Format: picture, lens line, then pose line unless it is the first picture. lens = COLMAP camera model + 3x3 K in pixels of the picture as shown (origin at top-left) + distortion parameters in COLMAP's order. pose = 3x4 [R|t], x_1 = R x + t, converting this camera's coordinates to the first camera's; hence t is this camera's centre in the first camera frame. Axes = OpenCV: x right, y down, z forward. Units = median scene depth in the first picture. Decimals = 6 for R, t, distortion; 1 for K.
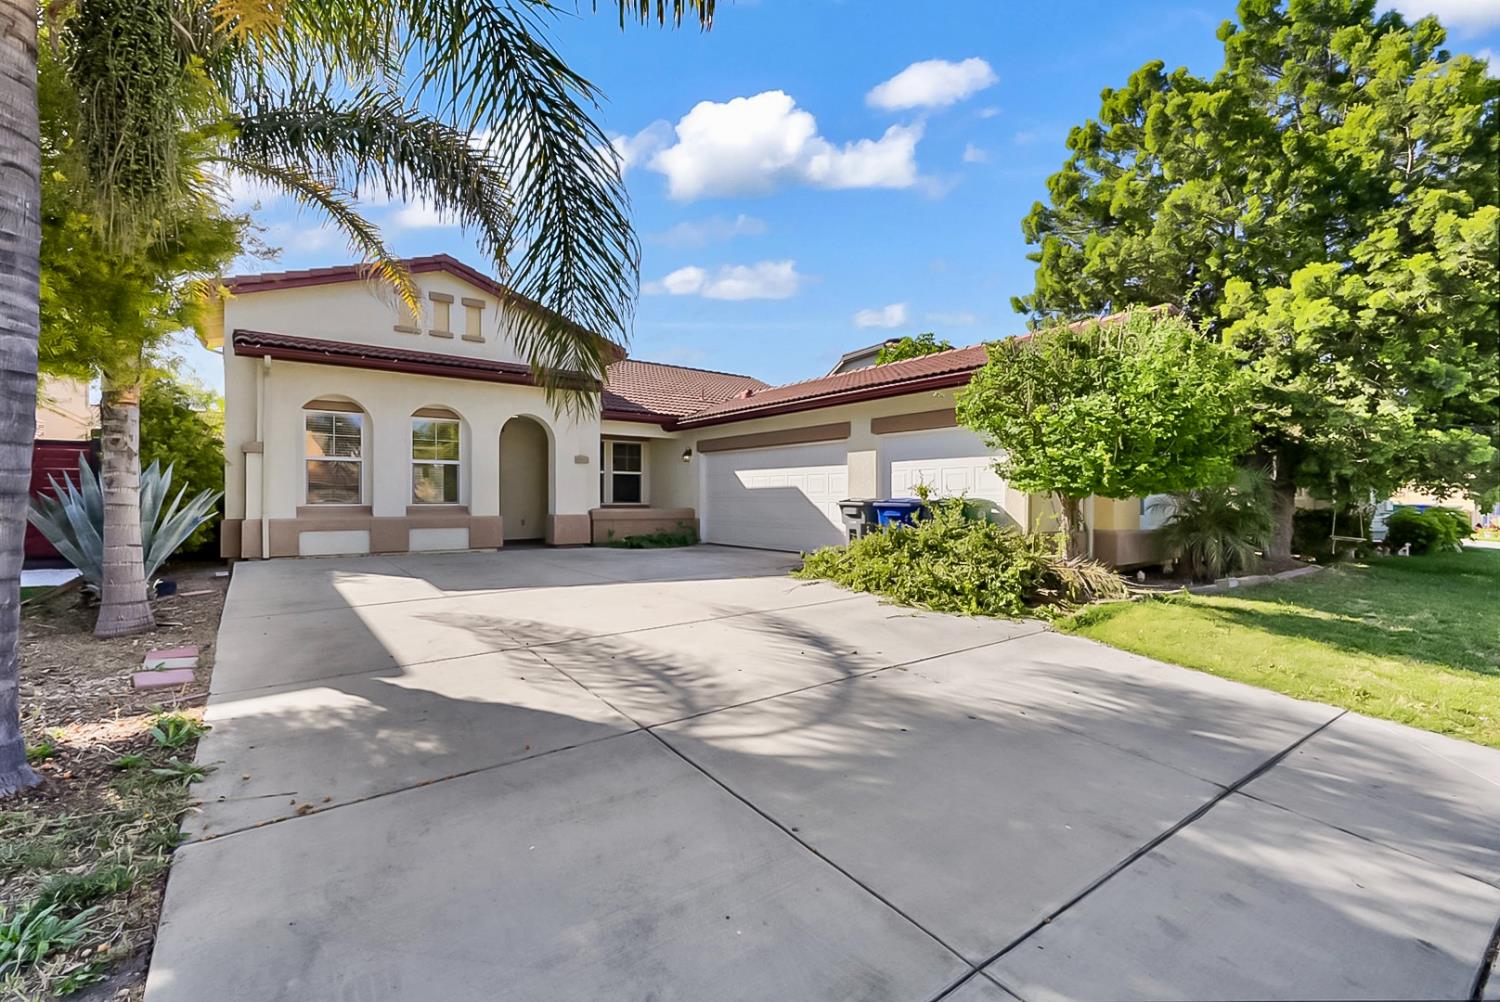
lens RADIAL K [[667.2, 0, 741.0], [0, 667.2, 496.2], [0, 0, 1]] dist [-0.016542, 0.006558]
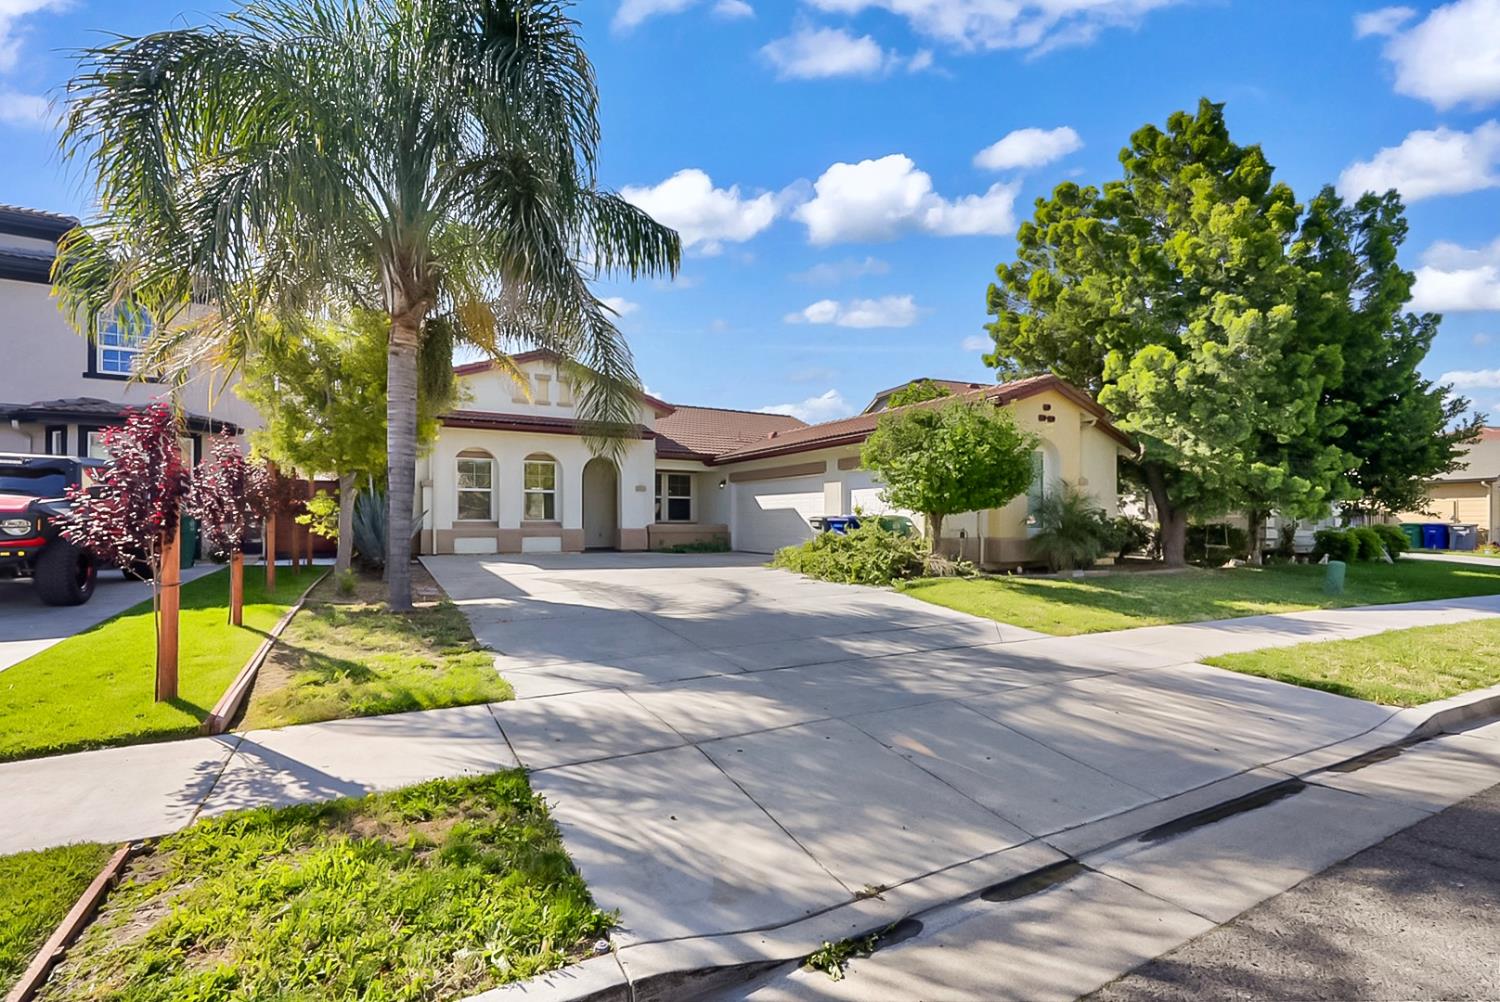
lens RADIAL K [[667.2, 0, 757.2], [0, 667.2, 508.0], [0, 0, 1]] dist [-0.016542, 0.006558]
pose [[0.994662, -0.003291, -0.103137, 0.168563], [0.001699, 0.999878, -0.015522, 0.008427], [0.103176, 0.015264, 0.994546, -0.408643]]
